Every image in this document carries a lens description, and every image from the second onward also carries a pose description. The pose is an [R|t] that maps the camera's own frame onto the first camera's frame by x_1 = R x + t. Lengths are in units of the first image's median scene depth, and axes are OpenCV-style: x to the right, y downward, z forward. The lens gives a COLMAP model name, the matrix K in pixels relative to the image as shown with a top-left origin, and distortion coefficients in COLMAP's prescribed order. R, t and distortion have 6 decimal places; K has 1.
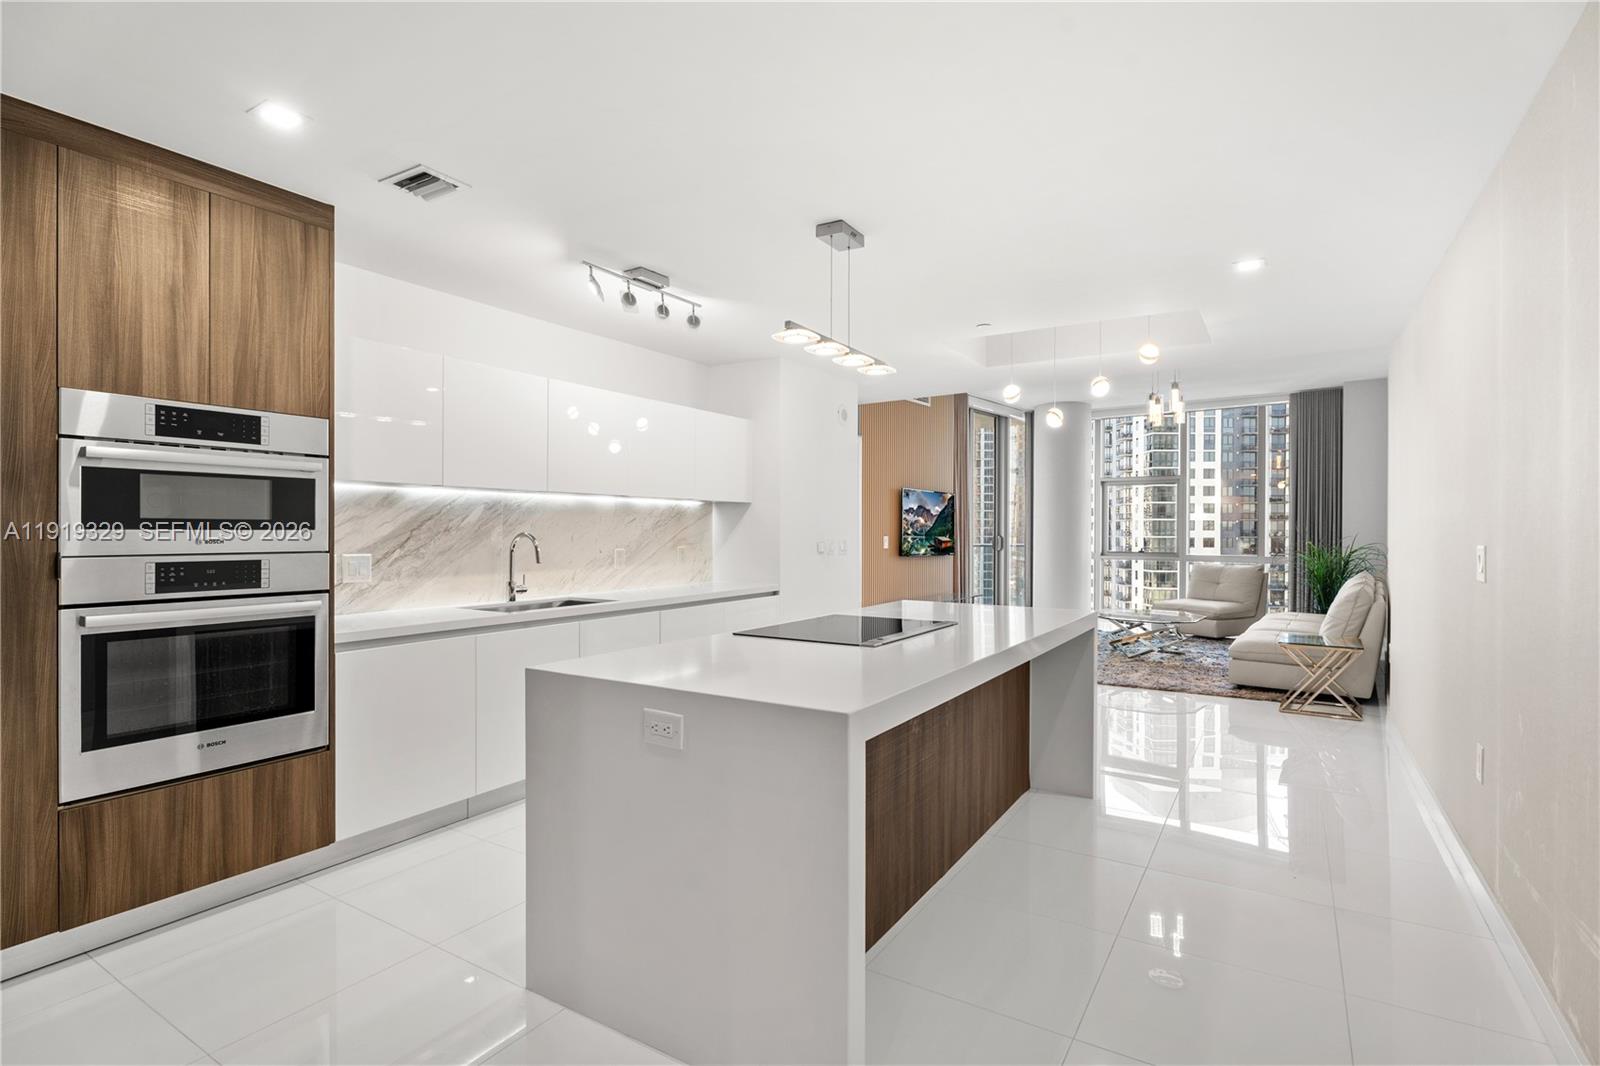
lens RADIAL K [[778.0, 0, 800.0], [0, 778.0, 533.0], [0, 0, 1]] dist [0.003772, 0.000420]
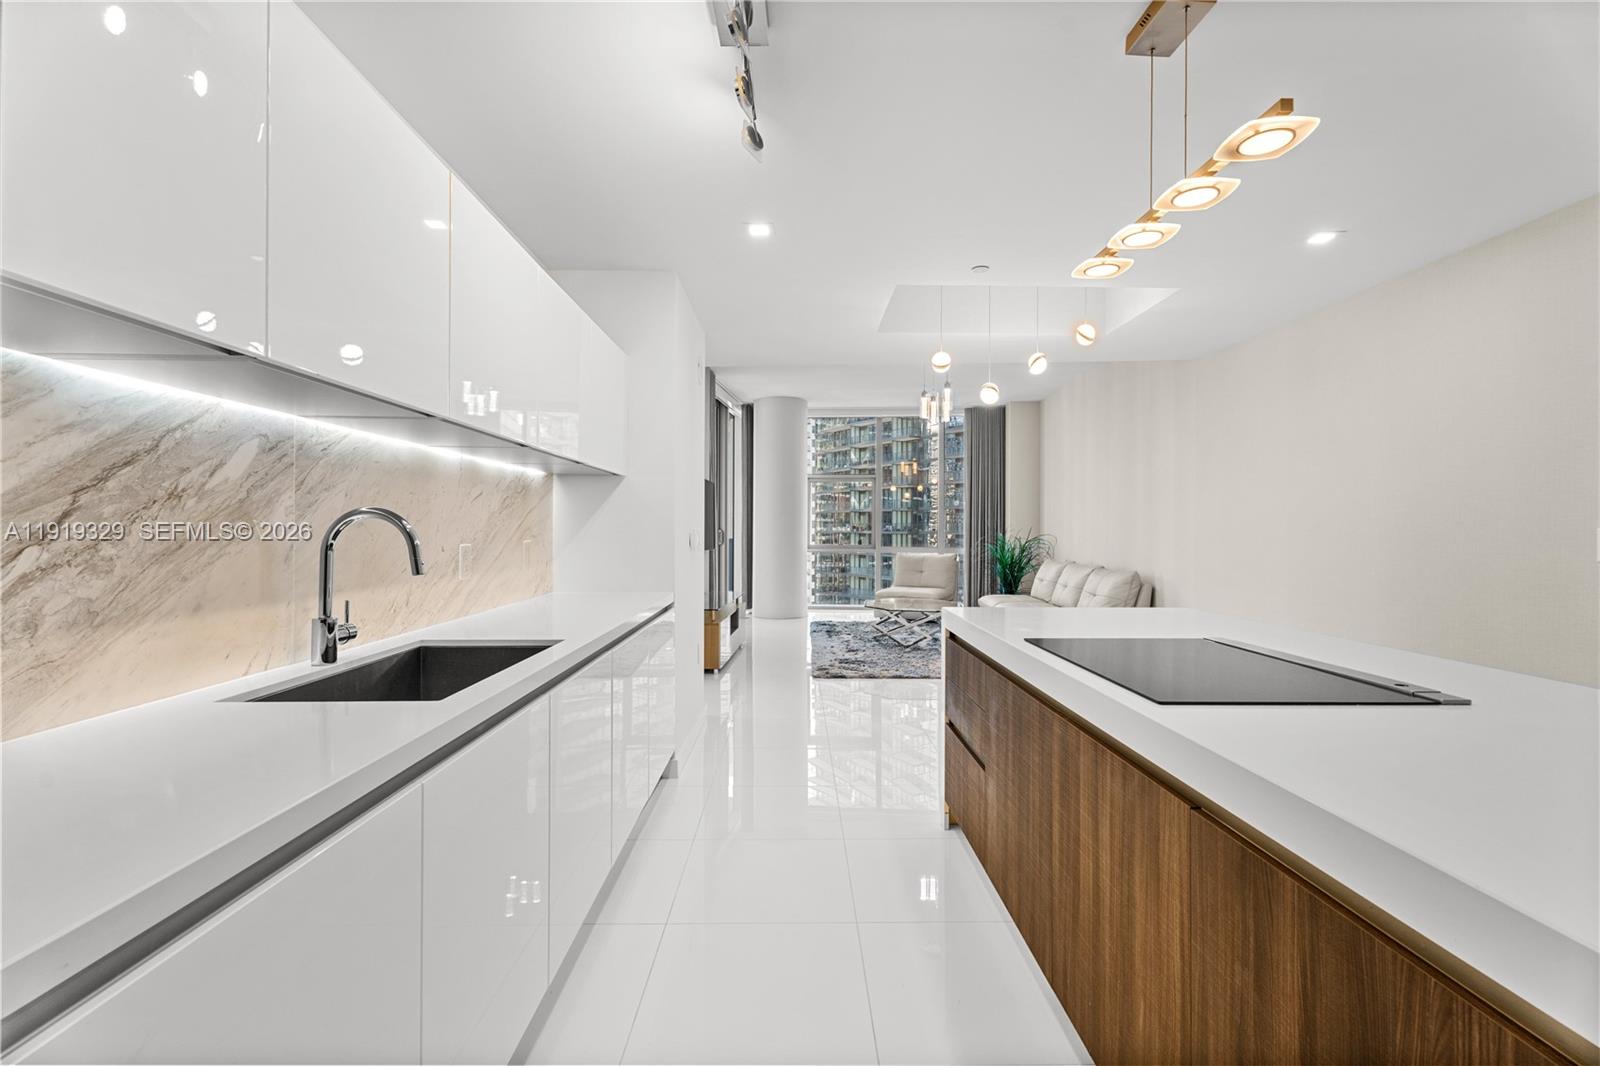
lens RADIAL K [[714.9, 0, 800.0], [0, 714.9, 533.0], [0, 0, 1]] dist [0.003812, 0.000134]
pose [[0.842144, -0.001937, 0.539250, -0.359269], [-0.000024, 0.999993, 0.003630, 0.012236], [-0.539253, -0.003070, 0.842138, 0.508510]]
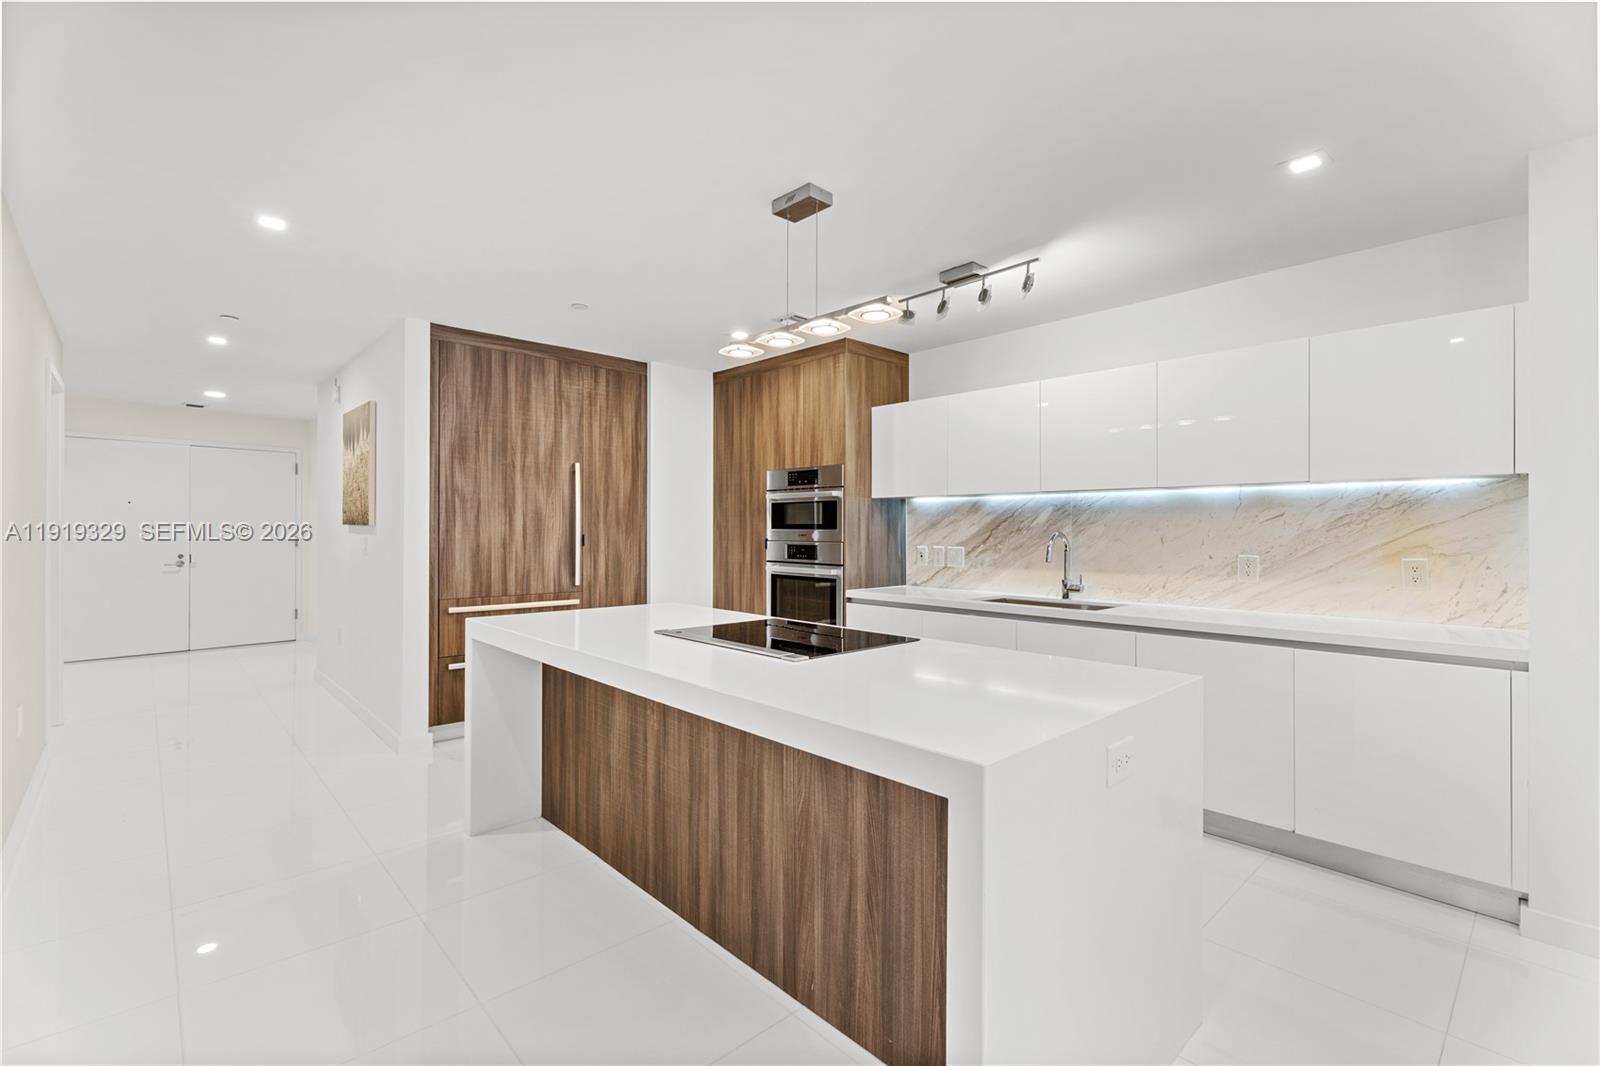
lens RADIAL K [[723.5, 0, 793.2], [0, 723.5, 529.6], [0, 0, 1]] dist [-0.001335, -0.000199]
pose [[-0.273147, -0.001200, -0.961972, 0.643409], [-0.005422, 0.999985, 0.000292, -0.002385], [0.961957, 0.005295, -0.273150, 0.903784]]
